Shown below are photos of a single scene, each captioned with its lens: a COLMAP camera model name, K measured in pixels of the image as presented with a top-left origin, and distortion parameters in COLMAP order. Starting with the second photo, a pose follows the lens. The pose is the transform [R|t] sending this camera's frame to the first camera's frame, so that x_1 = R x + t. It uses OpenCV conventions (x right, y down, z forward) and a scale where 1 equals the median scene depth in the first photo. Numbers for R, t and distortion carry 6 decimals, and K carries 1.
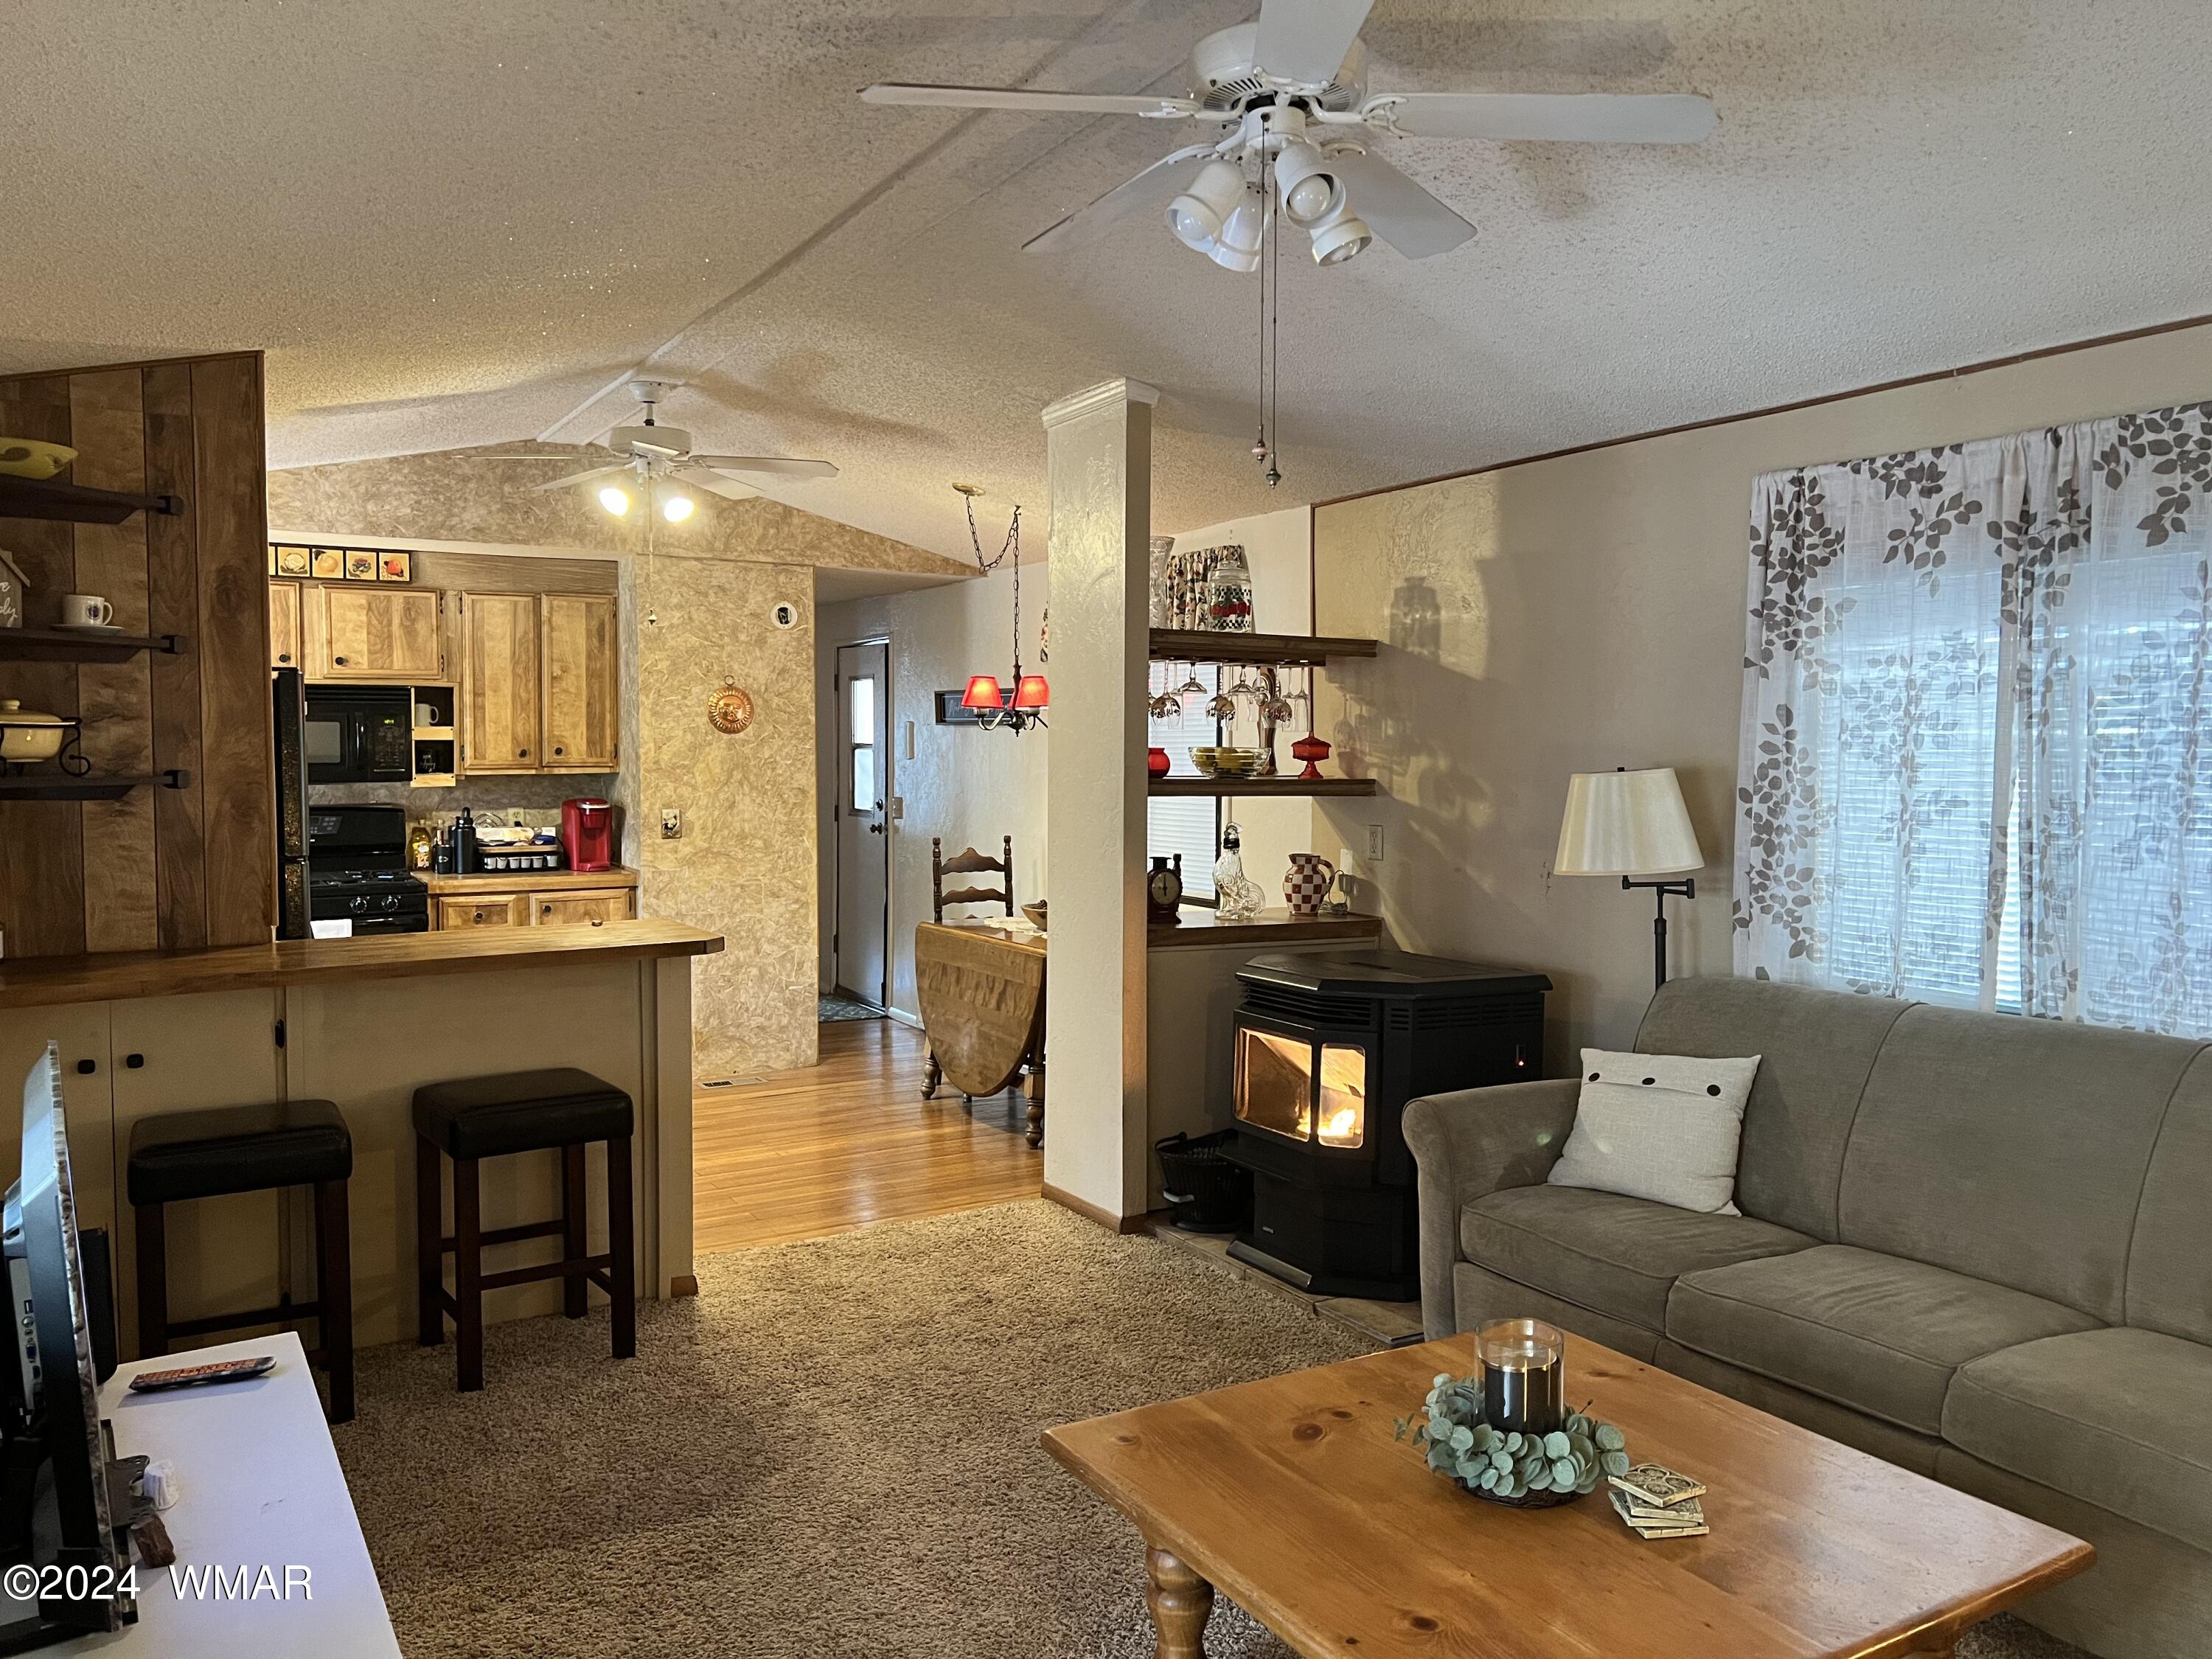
lens RADIAL K [[1654.5, 0, 1122.8], [0, 1654.5, 815.5], [0, 0, 1]] dist [0.068132, -0.076974]
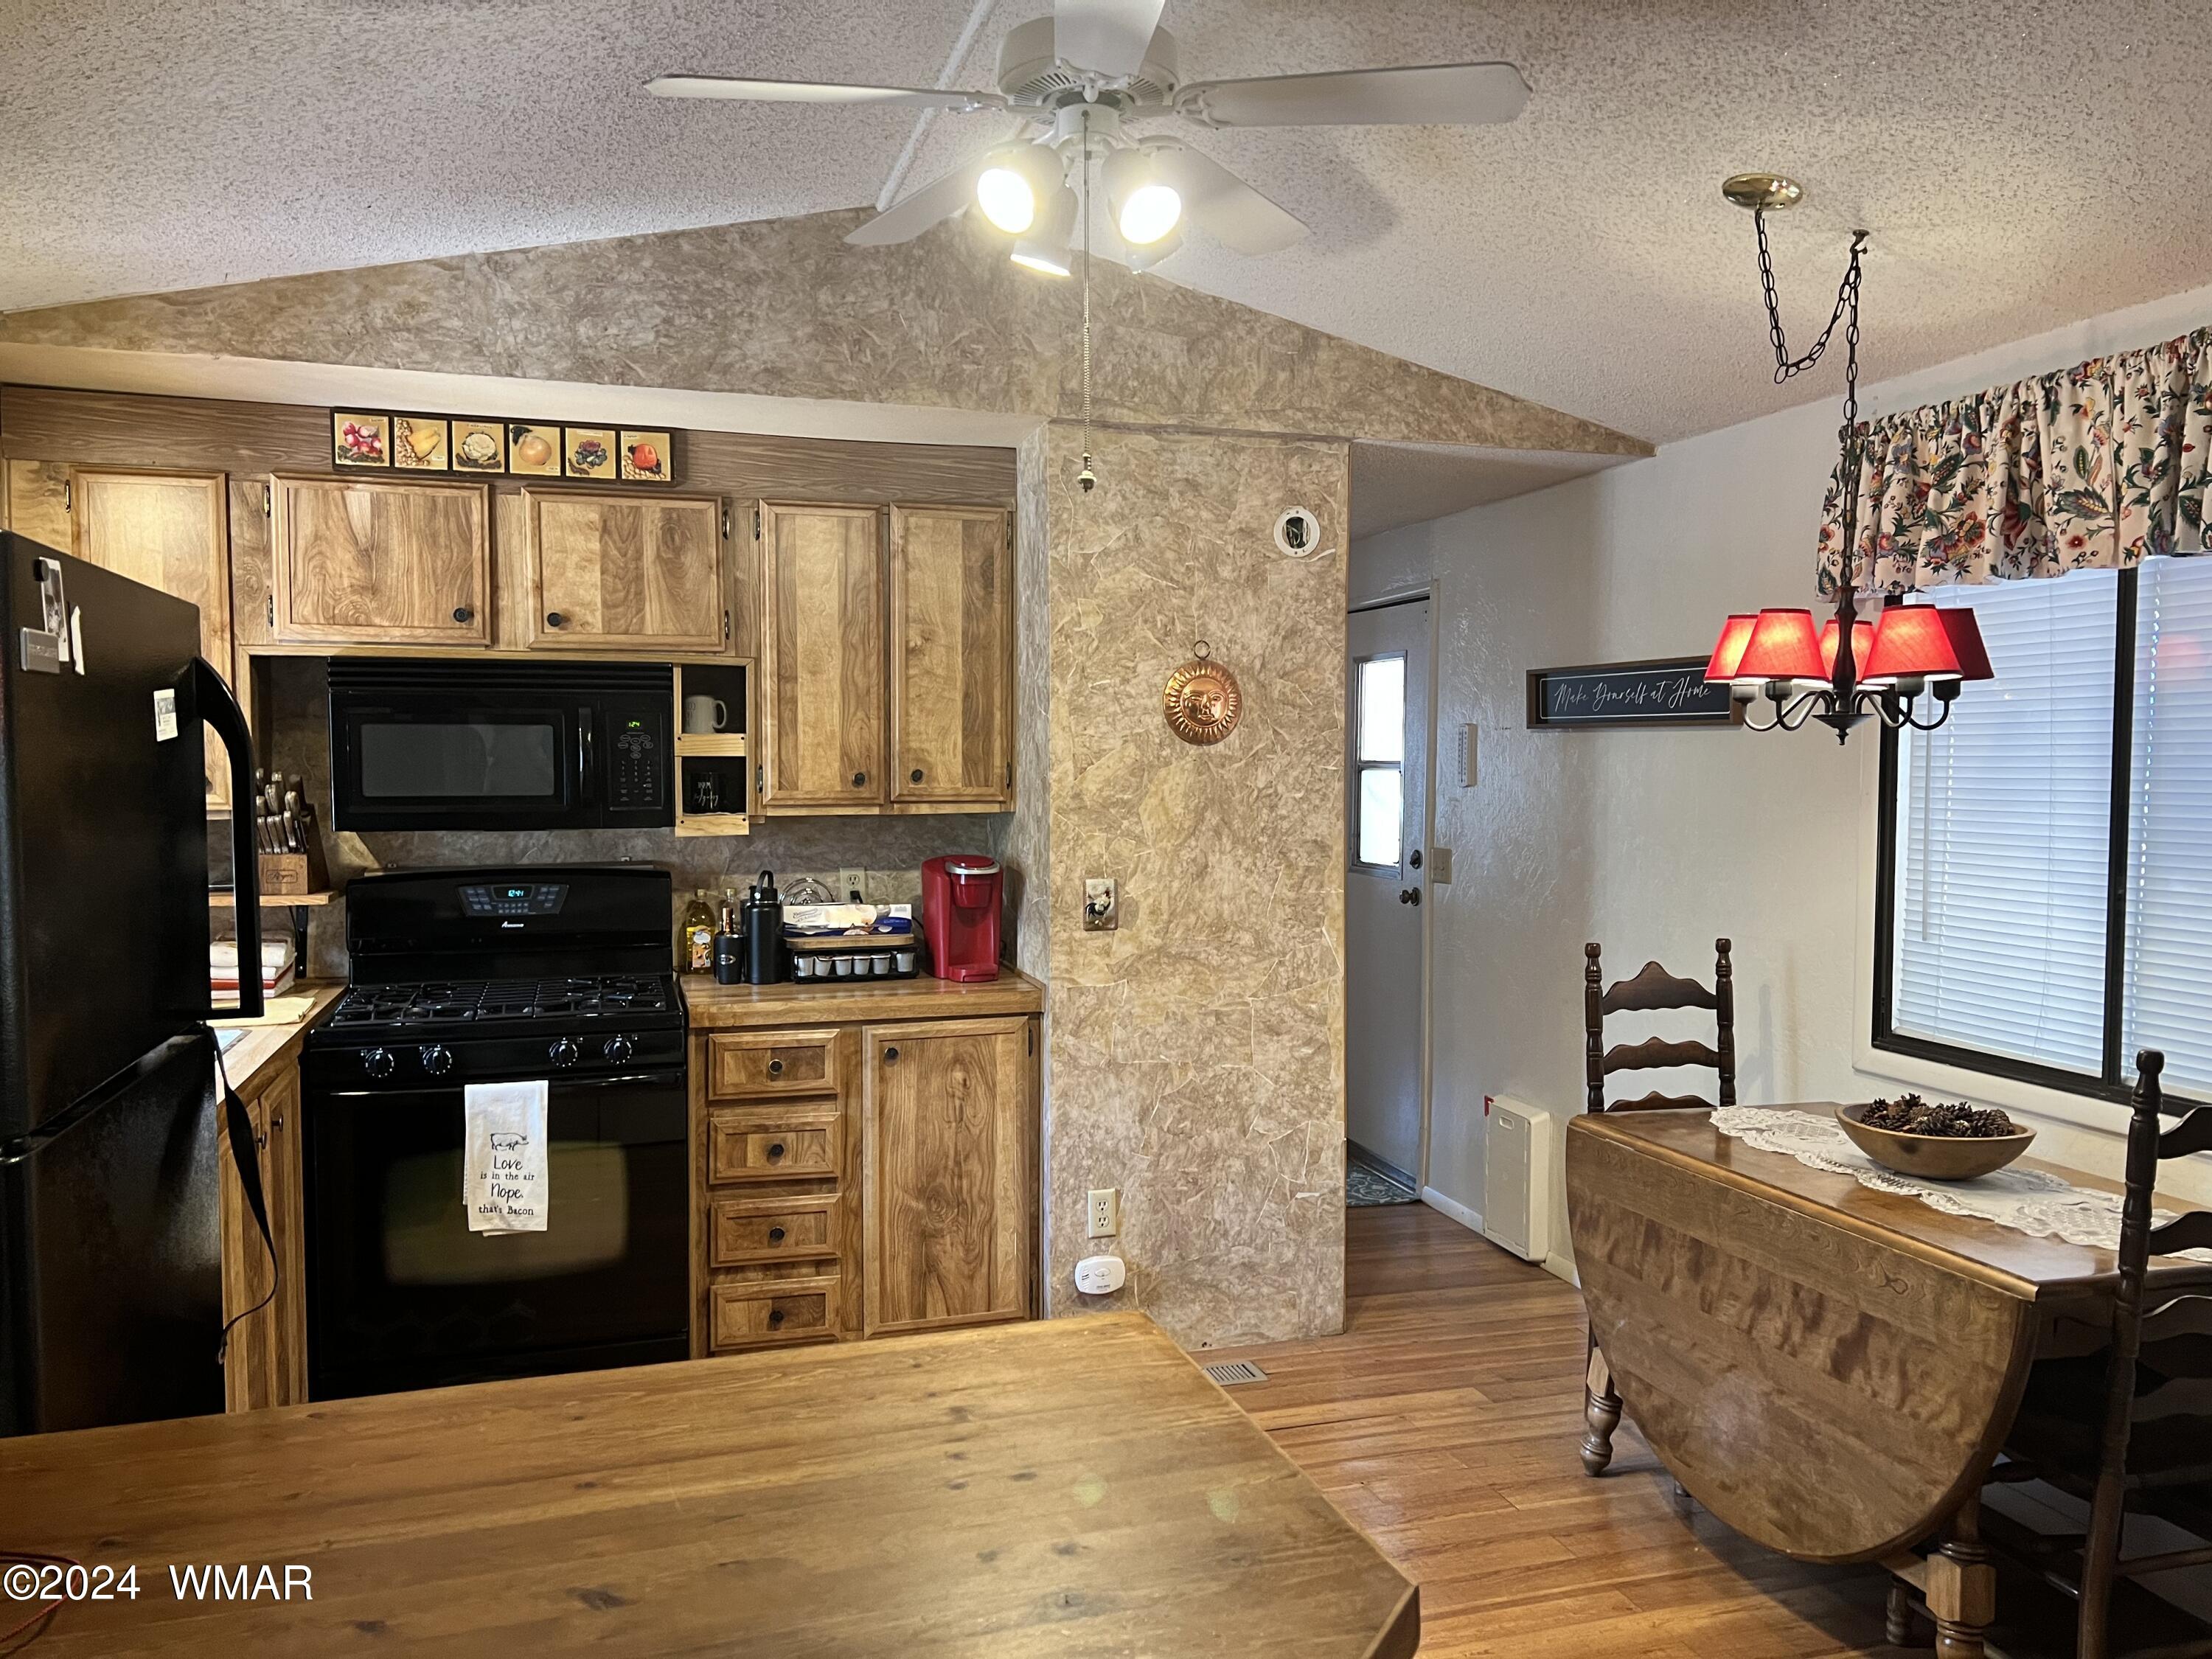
lens RADIAL K [[1654.5, 0, 1129.7], [0, 1654.5, 861.4], [0, 0, 1]] dist [0.068132, -0.076974]
pose [[0.973982, 0.013318, -0.226235, -0.183257], [-0.009538, 0.999796, 0.017791, -0.026921], [0.226426, -0.015170, 0.973910, 0.617936]]
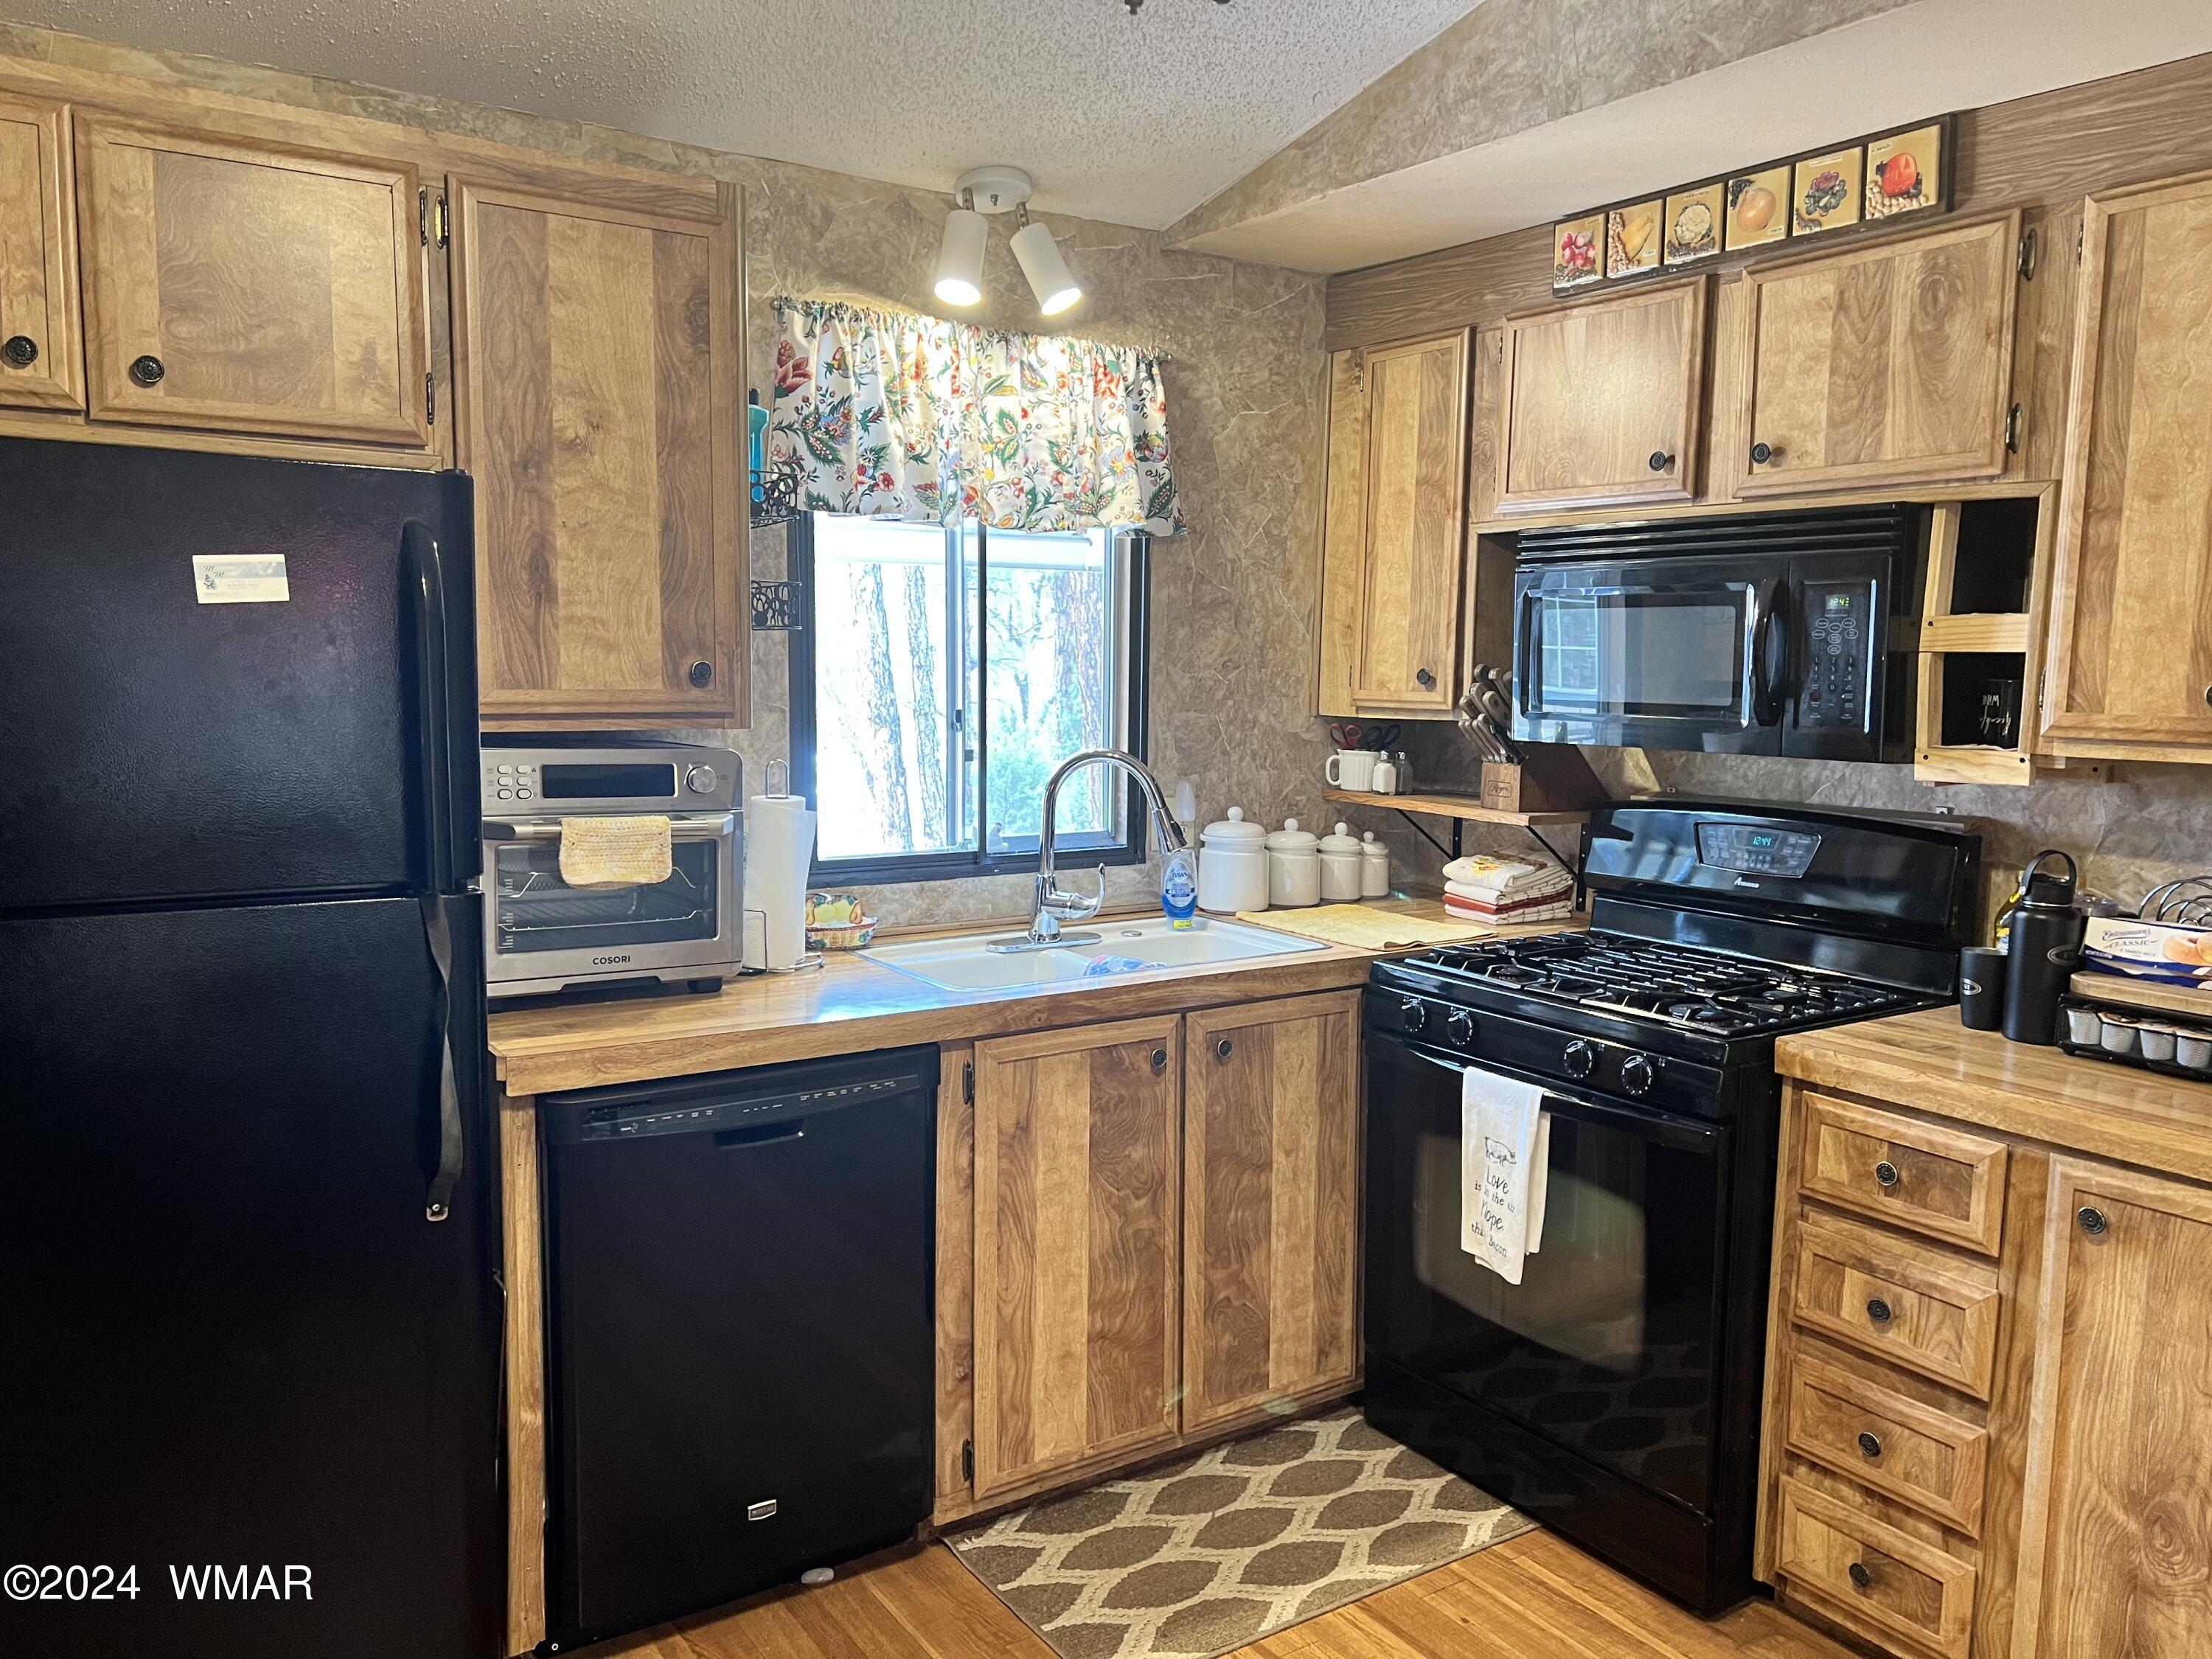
lens RADIAL K [[1654.5, 0, 1131.6], [0, 1654.5, 853.8], [0, 0, 1]] dist [0.068132, -0.076974]
pose [[0.061516, 0.122078, -0.990612, -0.086181], [-0.058327, 0.991236, 0.118533, -0.046025], [0.996400, 0.050487, 0.068098, 1.060408]]
